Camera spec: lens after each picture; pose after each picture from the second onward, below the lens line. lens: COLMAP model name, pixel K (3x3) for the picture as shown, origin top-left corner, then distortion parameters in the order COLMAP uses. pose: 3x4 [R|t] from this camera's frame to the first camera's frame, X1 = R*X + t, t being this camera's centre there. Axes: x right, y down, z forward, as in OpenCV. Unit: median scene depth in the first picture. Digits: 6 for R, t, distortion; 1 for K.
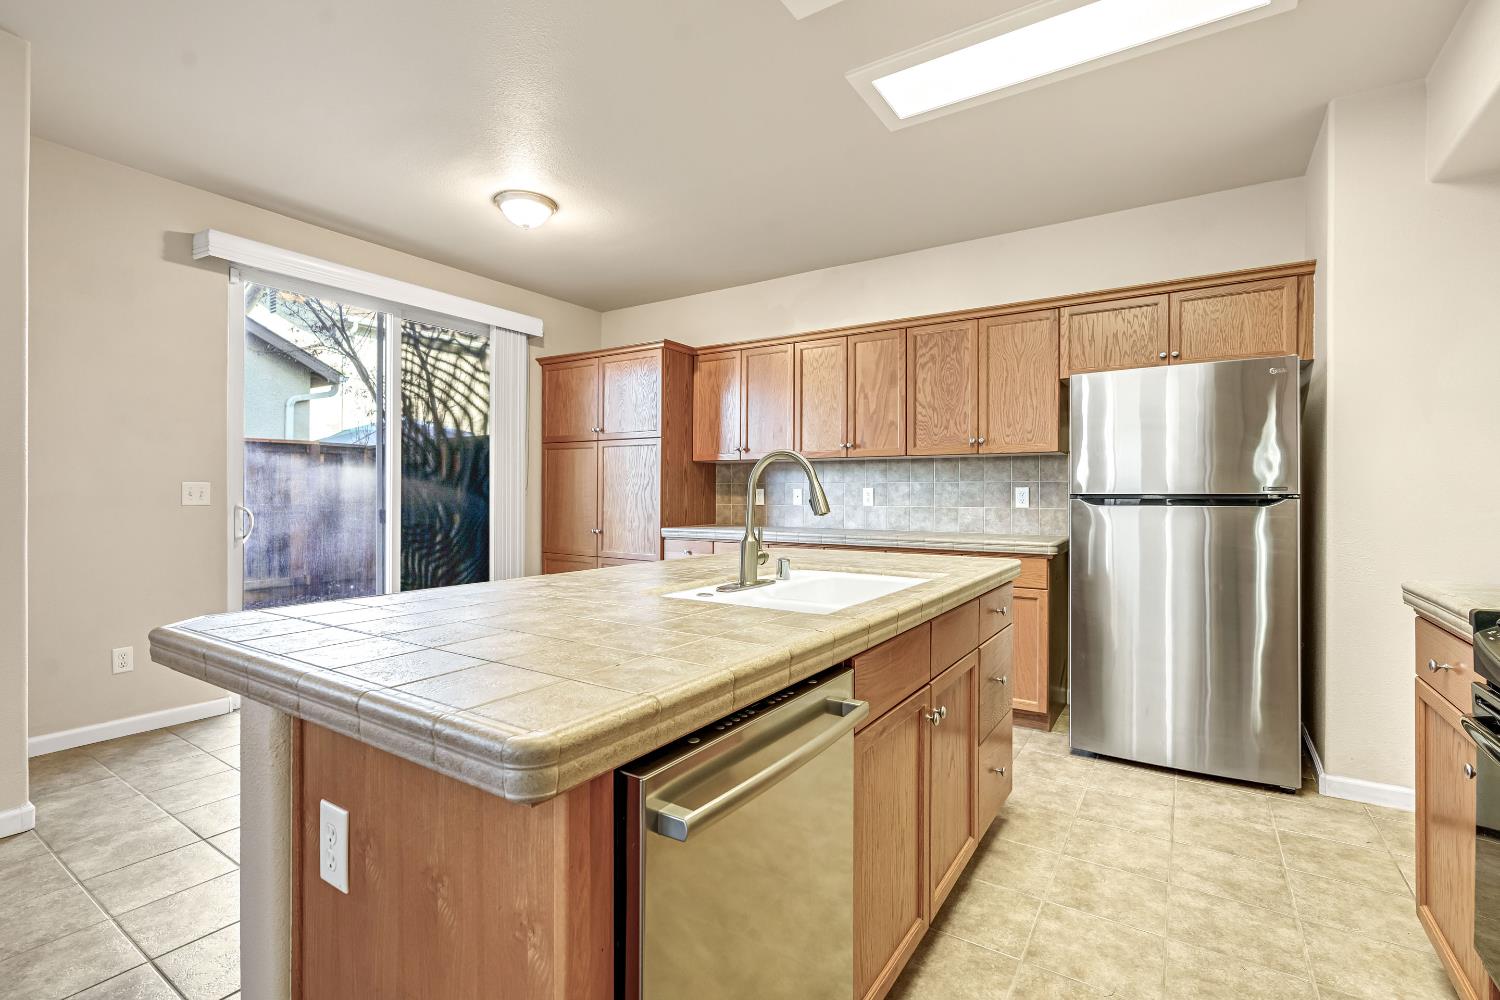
lens RADIAL K [[680.5, 0, 746.7], [0, 680.5, 492.6], [0, 0, 1]] dist [-0.006646, 0.000935]
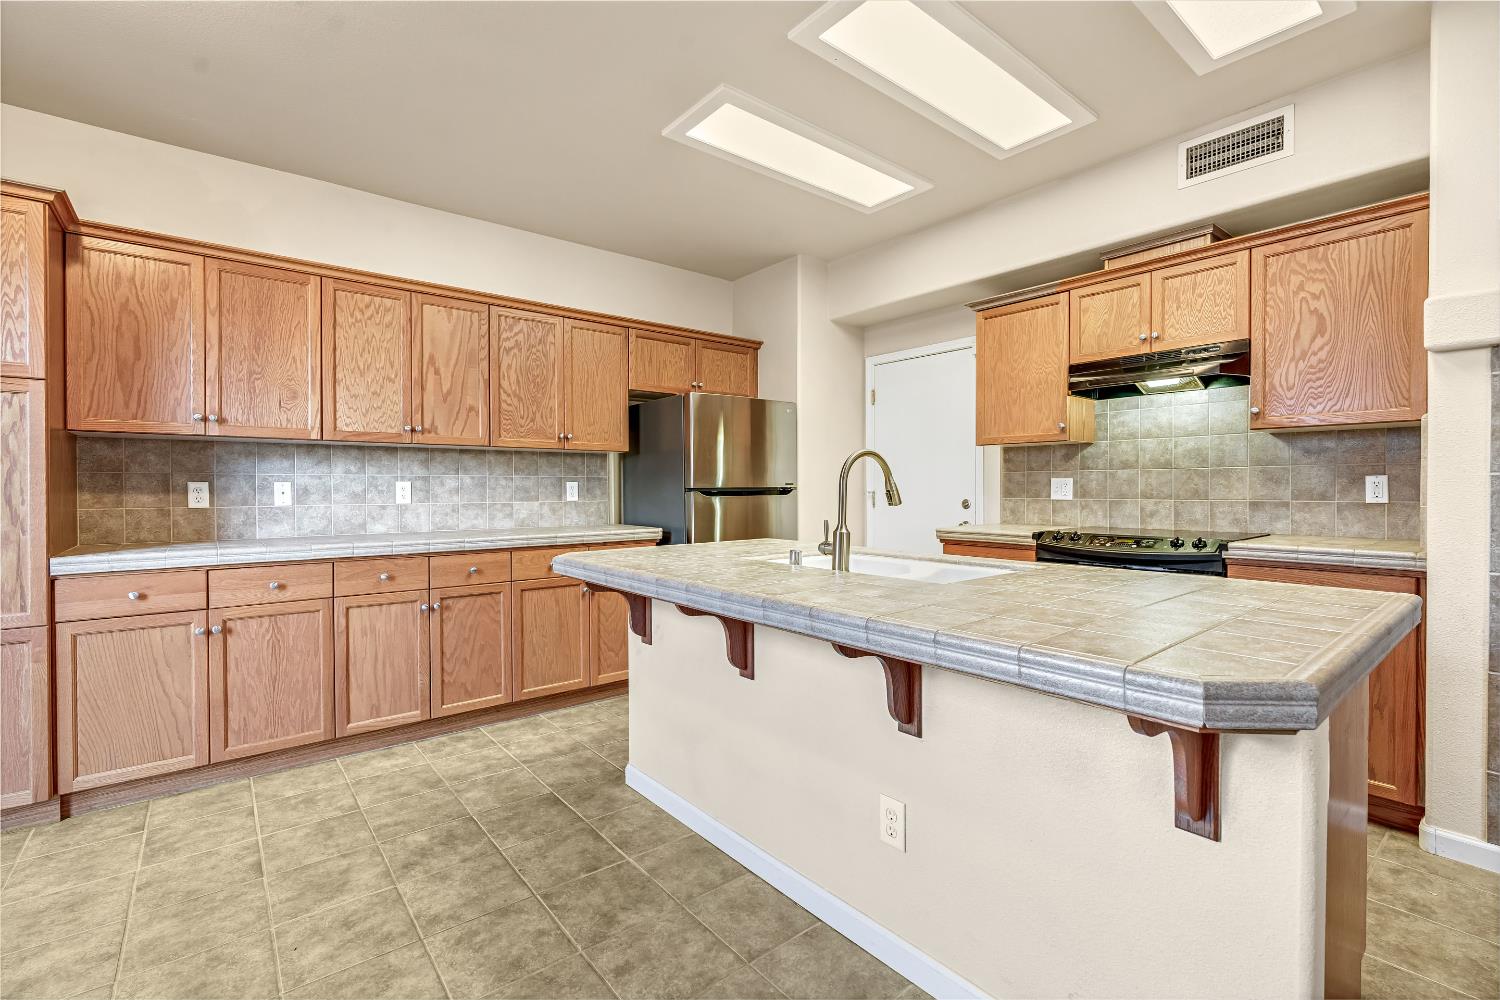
lens RADIAL K [[680.5, 0, 749.2], [0, 680.5, 495.0], [0, 0, 1]] dist [-0.006646, 0.000935]
pose [[0.293604, -0.015371, 0.955803, -0.508585], [0.002686, 0.999880, 0.015255, -0.002387], [-0.955923, -0.001912, 0.293610, 0.393509]]
